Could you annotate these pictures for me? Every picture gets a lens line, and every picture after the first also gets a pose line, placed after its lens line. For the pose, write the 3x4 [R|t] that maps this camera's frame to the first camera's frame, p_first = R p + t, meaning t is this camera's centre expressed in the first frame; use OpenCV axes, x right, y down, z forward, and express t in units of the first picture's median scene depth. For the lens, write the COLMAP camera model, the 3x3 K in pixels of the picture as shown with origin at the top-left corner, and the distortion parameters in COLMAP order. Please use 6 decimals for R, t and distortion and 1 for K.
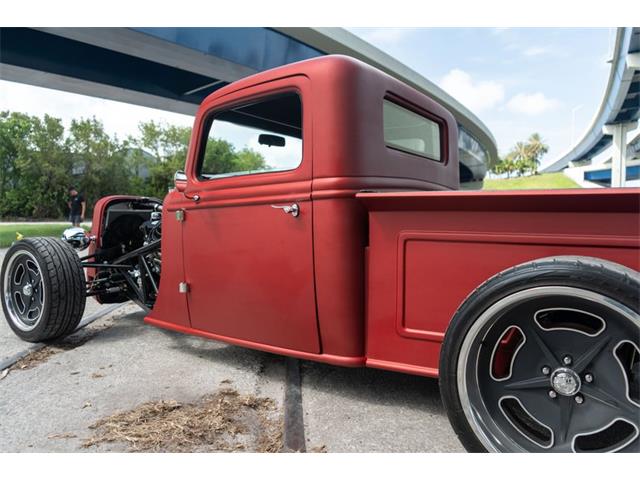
lens RADIAL K [[506.7, 0, 320.0], [0, 506.7, 240.0], [0, 0, 1]] dist [-0.010808, 0.002163]
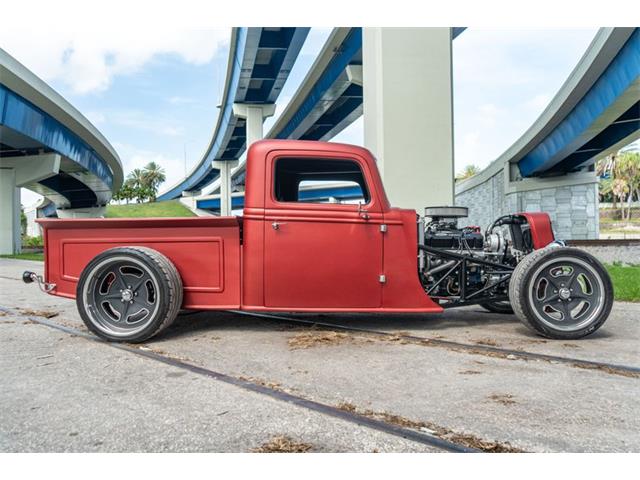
lens RADIAL K [[506.7, 0, 320.0], [0, 506.7, 240.0], [0, 0, 1]] dist [-0.010808, 0.002163]
pose [[0.751633, -0.014109, 0.659431, -1.109246], [0.048174, 0.998275, -0.033552, 0.046731], [-0.657820, 0.056986, 0.751016, -0.317126]]
